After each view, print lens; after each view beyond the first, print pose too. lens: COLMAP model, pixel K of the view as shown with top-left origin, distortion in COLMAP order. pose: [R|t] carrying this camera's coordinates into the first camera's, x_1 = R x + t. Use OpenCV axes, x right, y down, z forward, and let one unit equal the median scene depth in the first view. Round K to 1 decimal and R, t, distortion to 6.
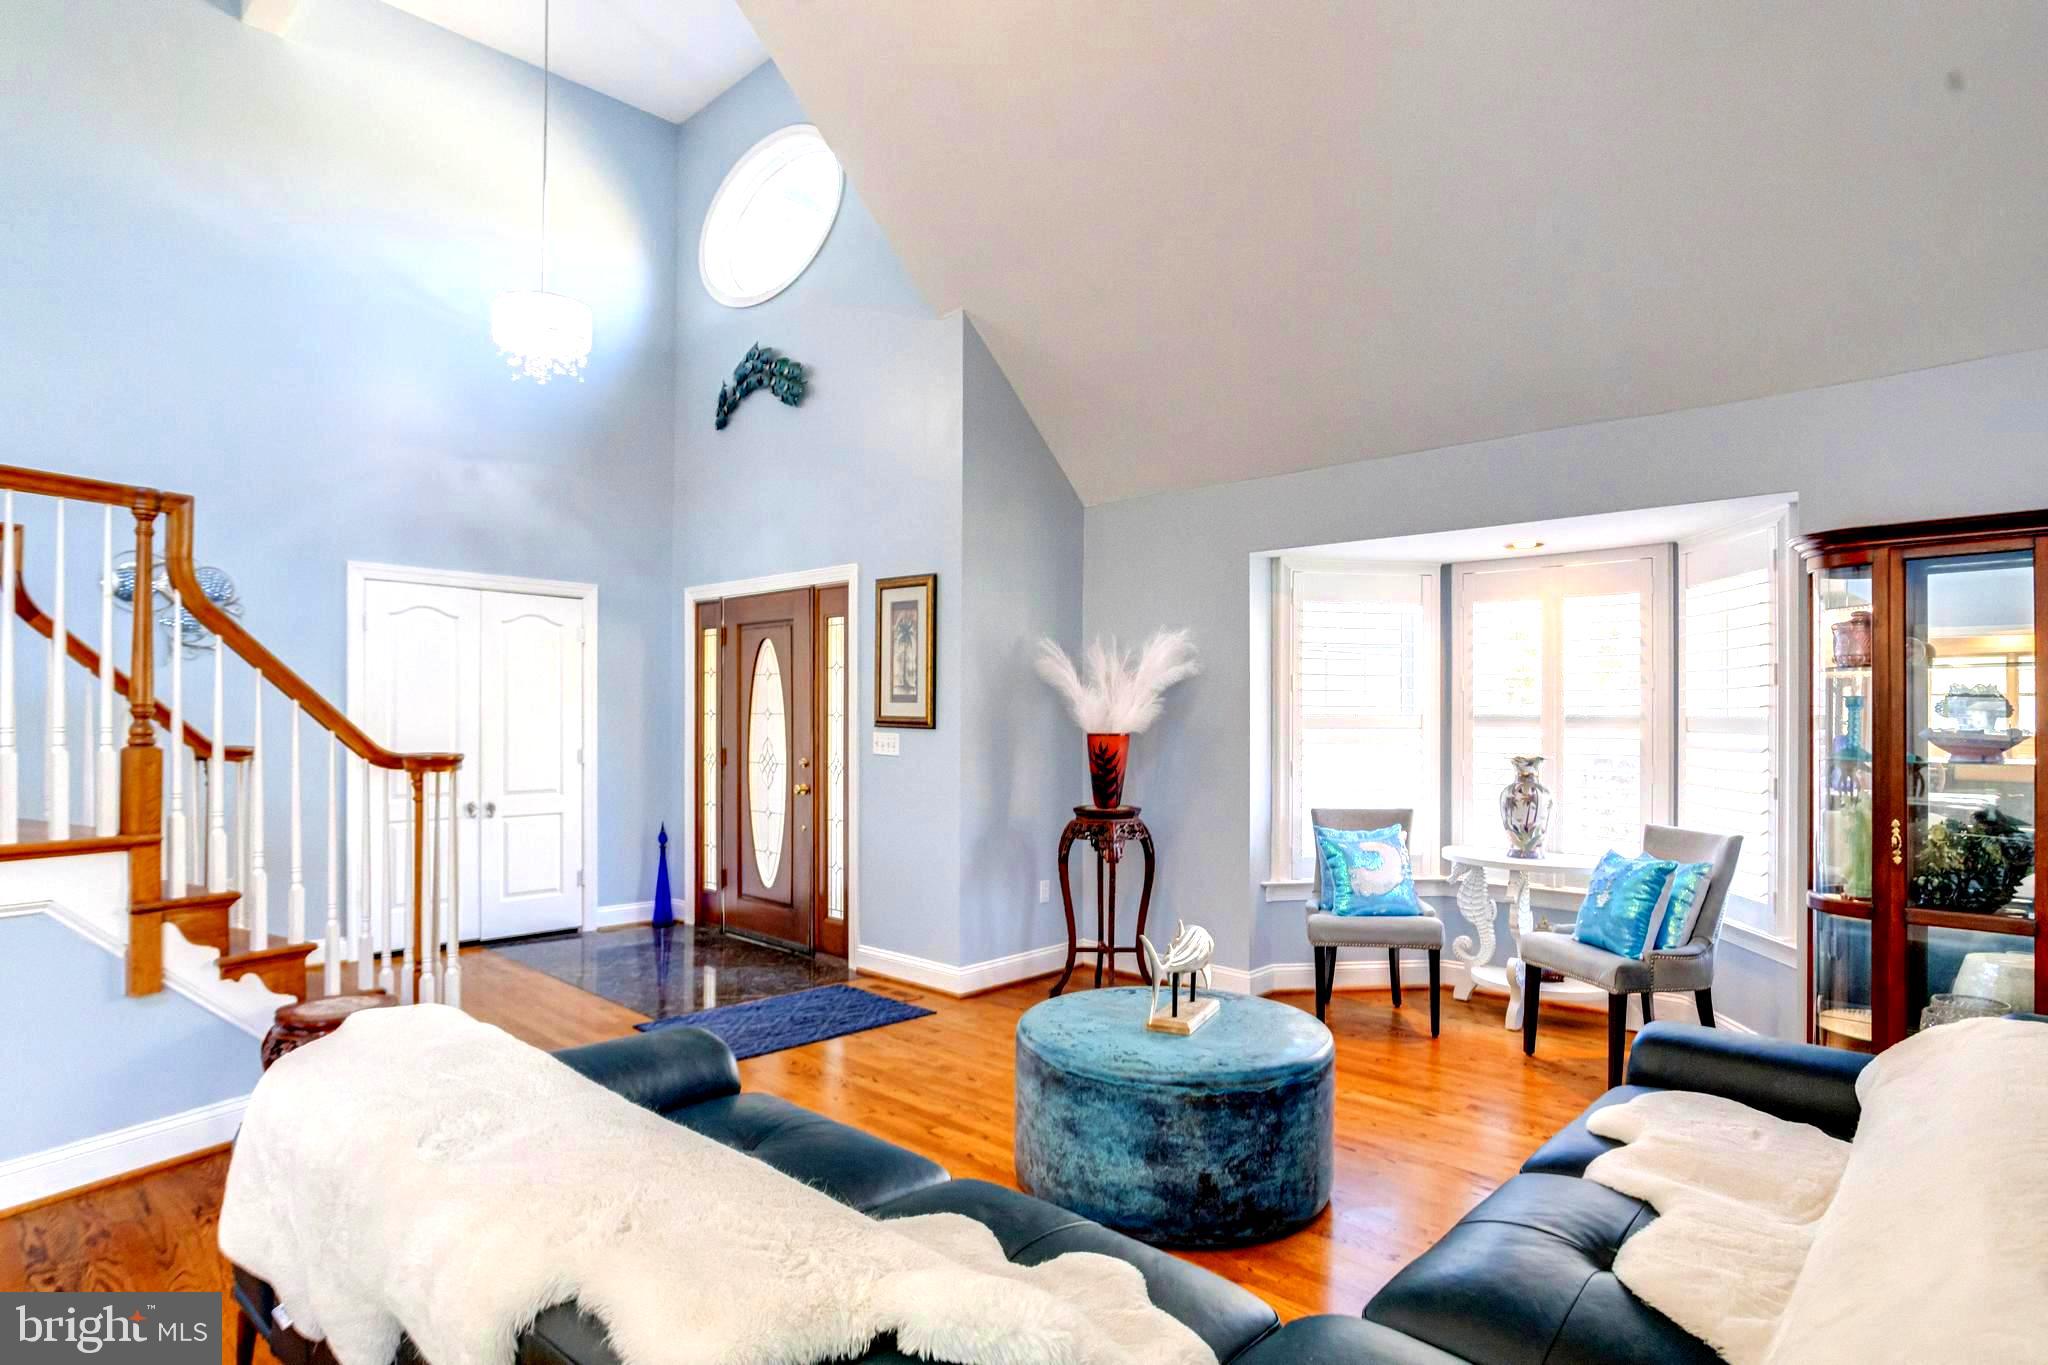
lens RADIAL K [[1085.6, 0, 1012.1], [0, 1085.6, 684.0], [0, 0, 1]] dist [-0.042974, 0.021779]
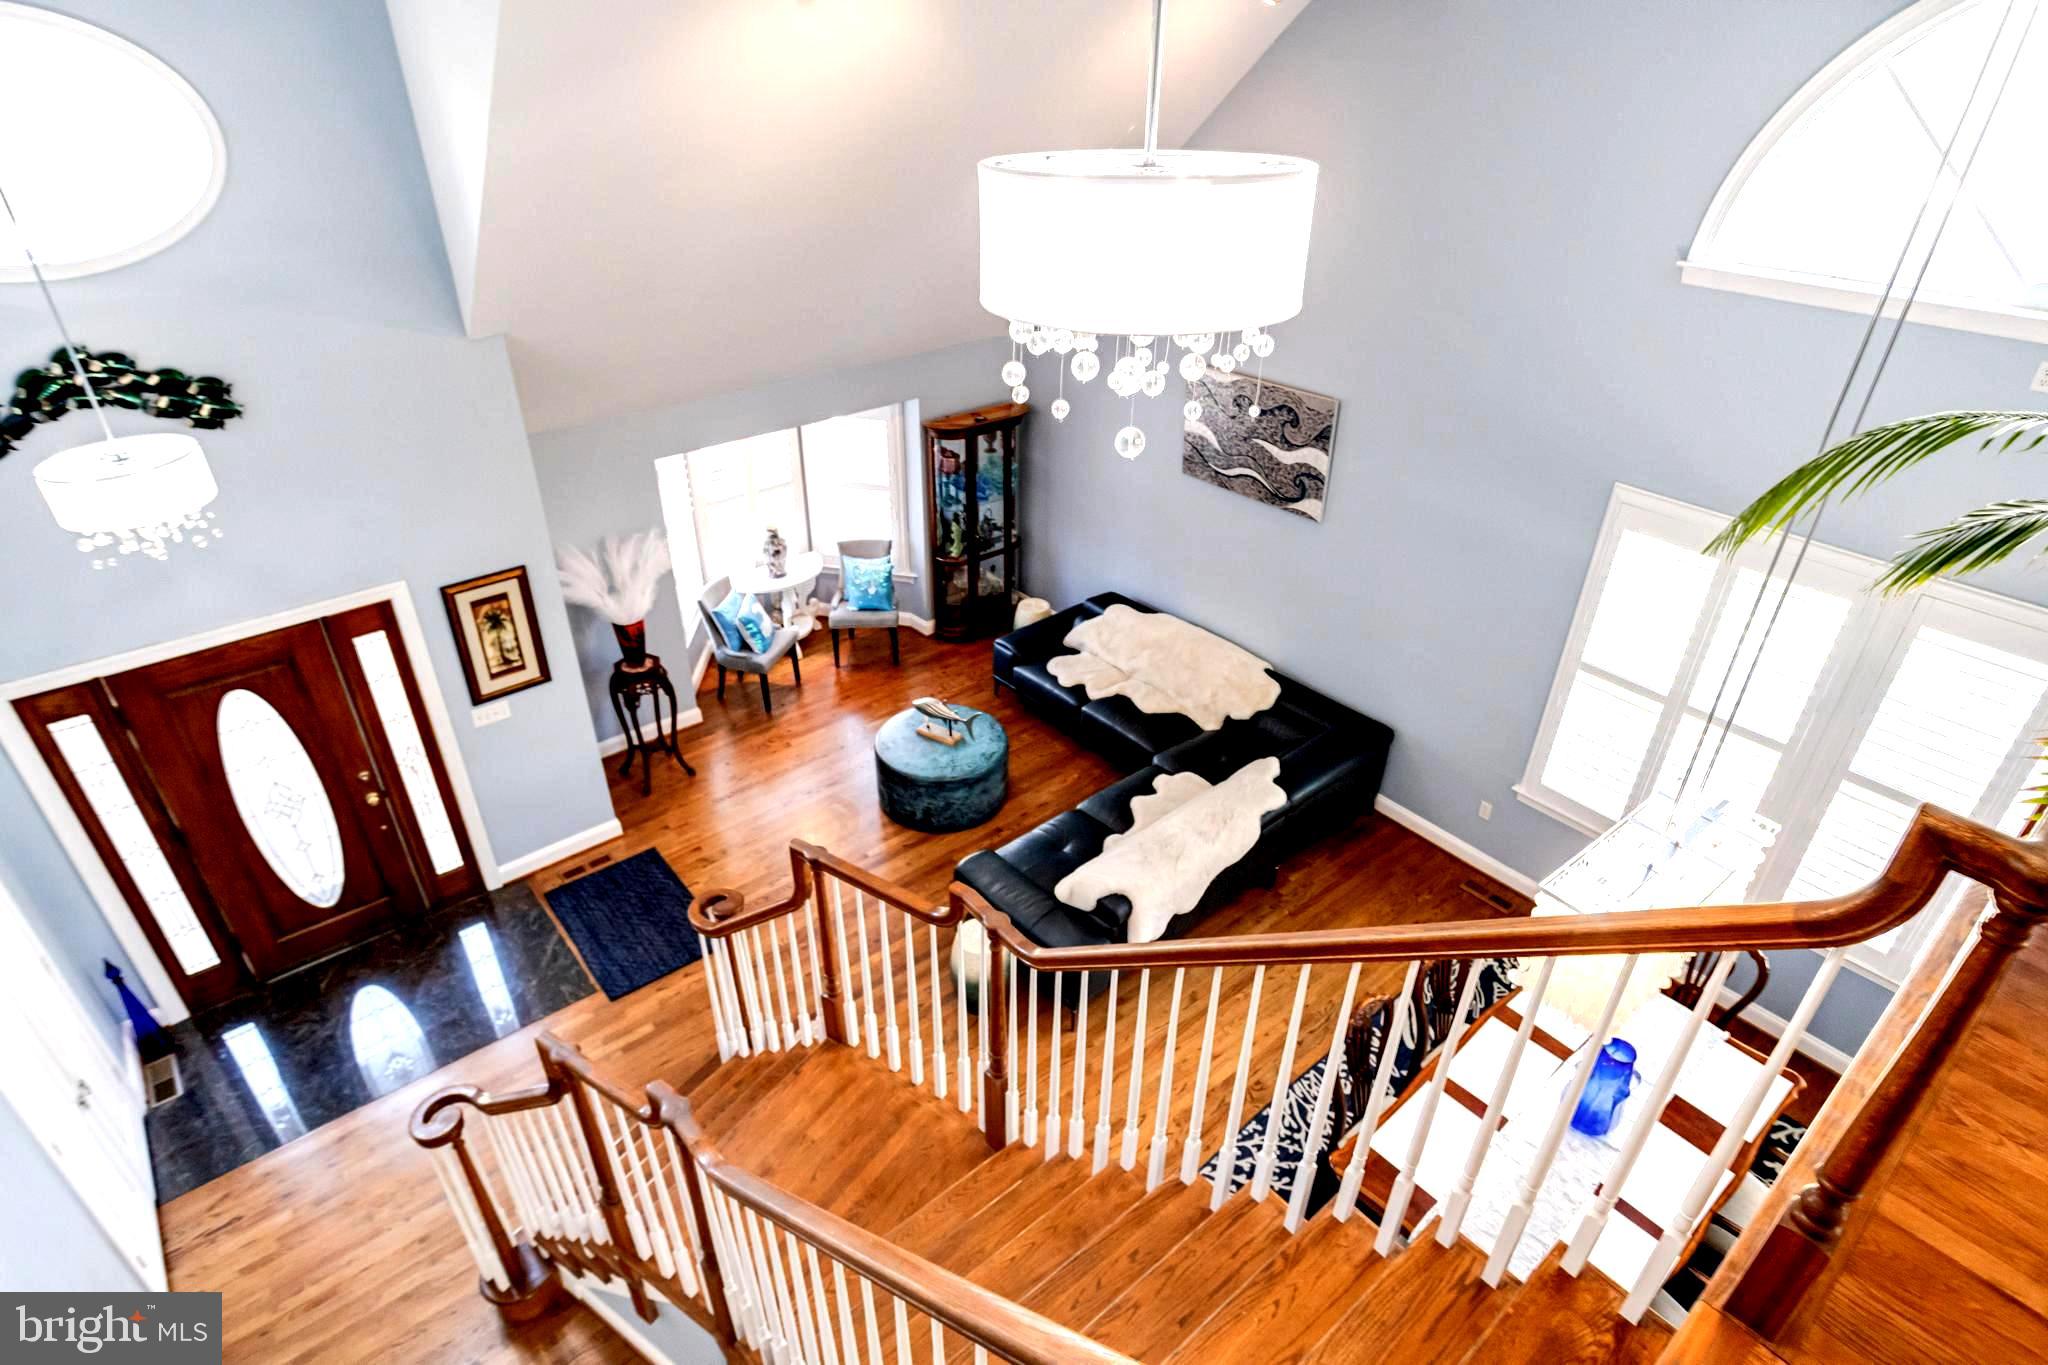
lens RADIAL K [[1085.6, 0, 1012.1], [0, 1085.6, 684.0], [0, 0, 1]] dist [-0.042974, 0.021779]
pose [[0.104558, -0.524785, 0.844789, -1.001822], [-0.030217, 0.847377, 0.530132, -0.589561], [-0.994060, -0.080957, 0.072743, 0.380253]]
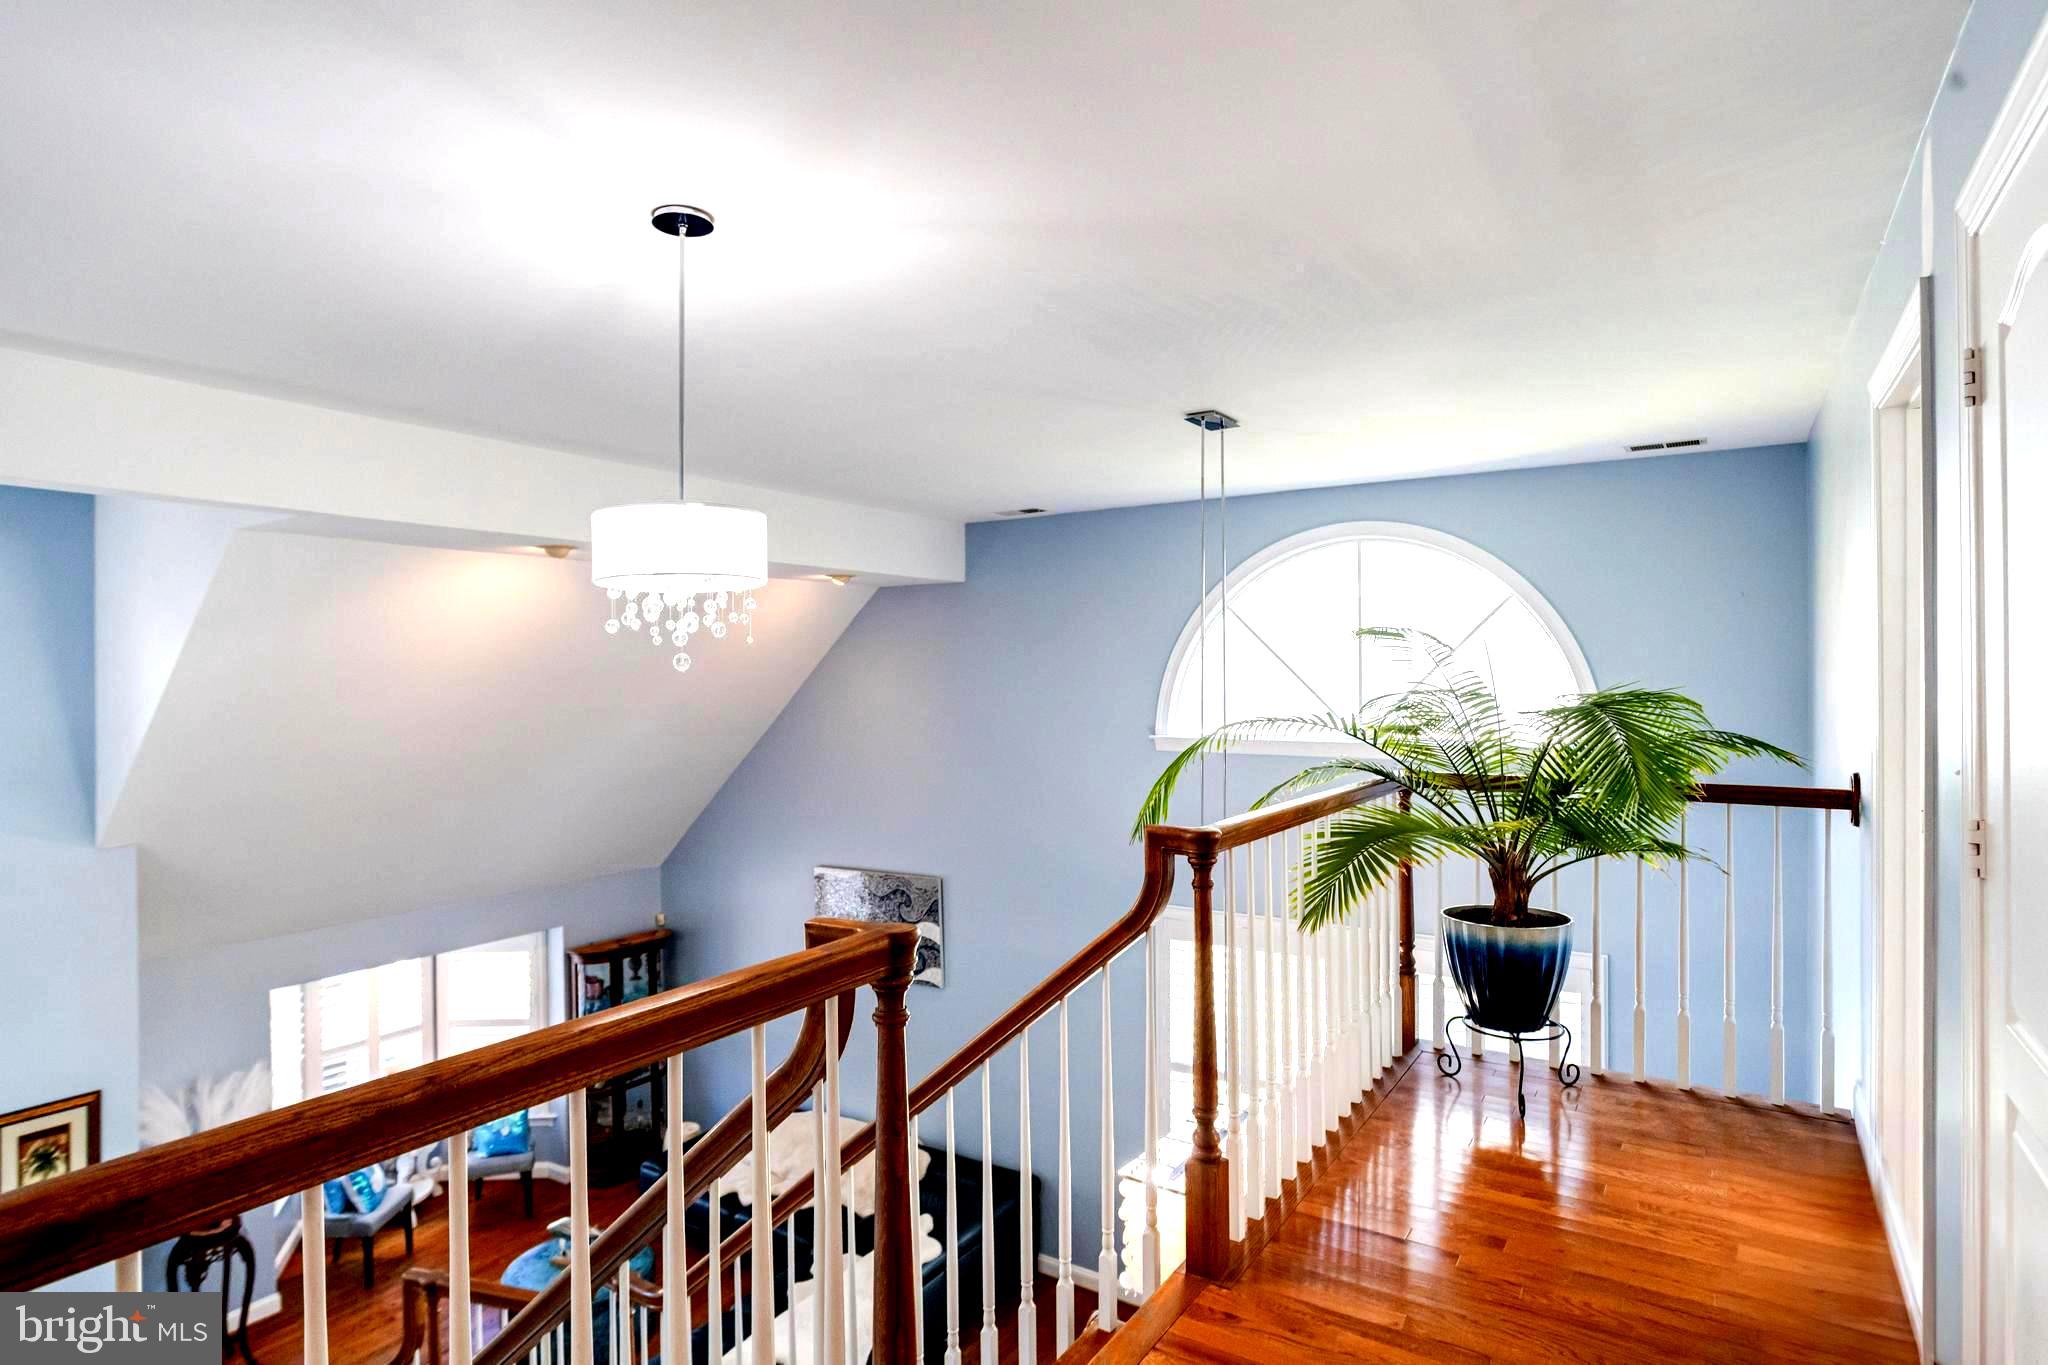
lens RADIAL K [[1100.4, 0, 992.1], [0, 1100.4, 687.8], [0, 0, 1]] dist [-0.002155, 0.000088]
pose [[-0.183107, -0.013801, 0.982996, -1.225120], [-0.017716, 0.999785, 0.010737, -0.500404], [-0.982933, -0.015449, -0.183312, 0.335340]]
